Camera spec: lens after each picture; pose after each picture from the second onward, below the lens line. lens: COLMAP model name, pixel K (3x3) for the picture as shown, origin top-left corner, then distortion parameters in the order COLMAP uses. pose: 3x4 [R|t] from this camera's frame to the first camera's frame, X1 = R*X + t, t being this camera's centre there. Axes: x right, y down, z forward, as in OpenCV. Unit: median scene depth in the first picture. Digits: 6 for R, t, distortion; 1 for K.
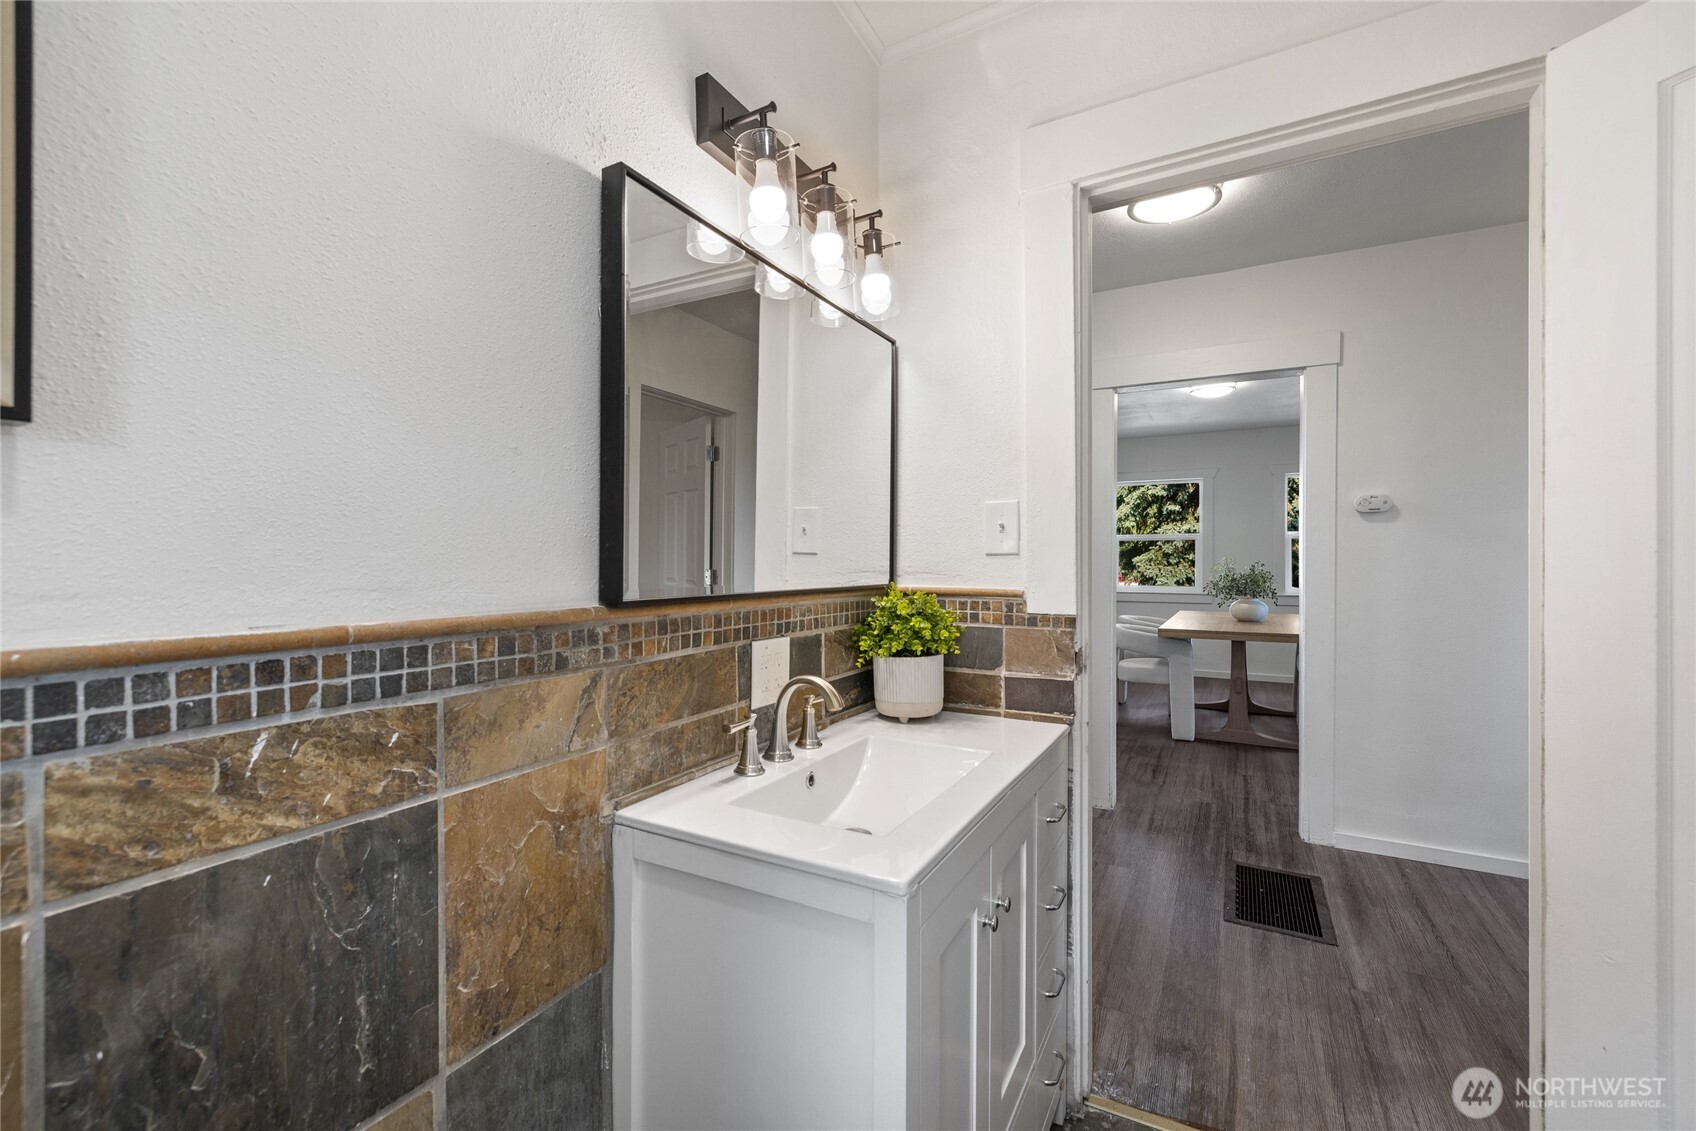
lens RADIAL K [[711.2, 0, 847.6], [0, 711.2, 564.6], [0, 0, 1]] dist [0.000363, 0.000440]
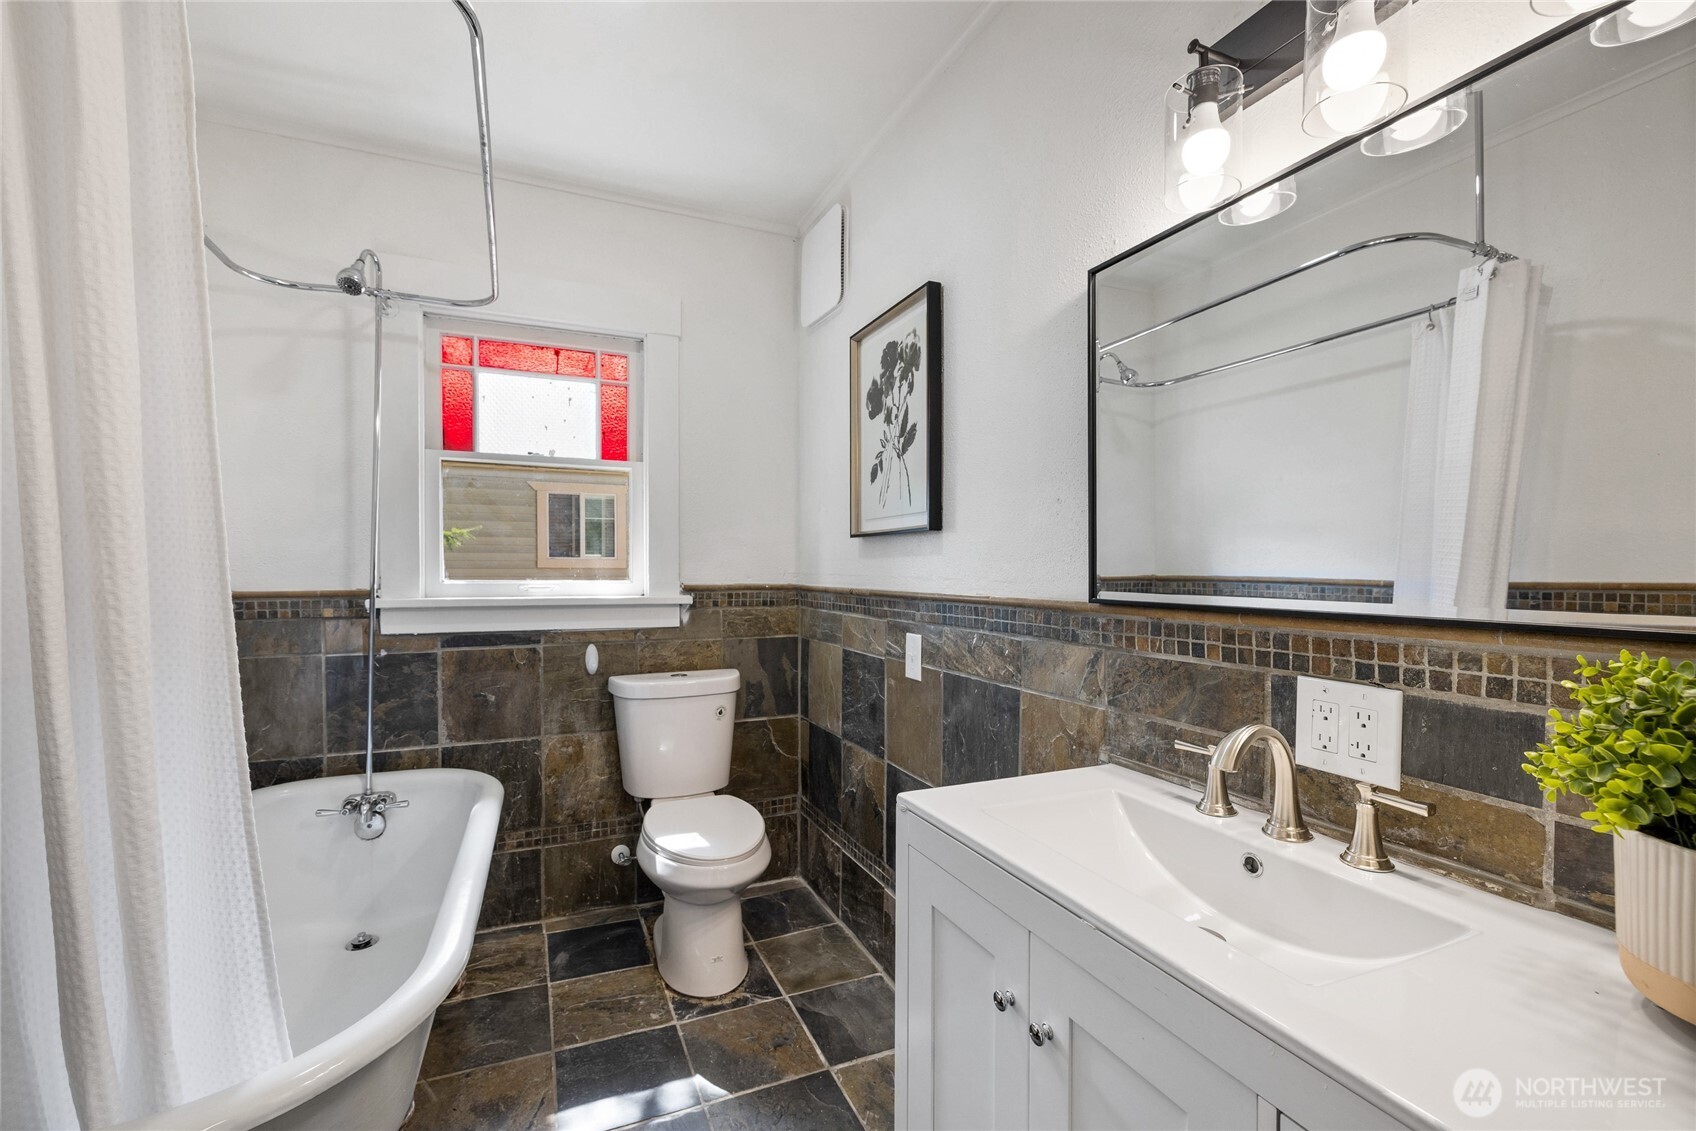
lens RADIAL K [[711.2, 0, 839.3], [0, 711.2, 569.9], [0, 0, 1]] dist [0.000363, 0.000440]
pose [[-0.601602, -0.004064, -0.798786, 1.060969], [-0.010425, 0.999942, 0.002765, -0.002743], [0.798728, 0.009991, -0.601609, 1.455755]]
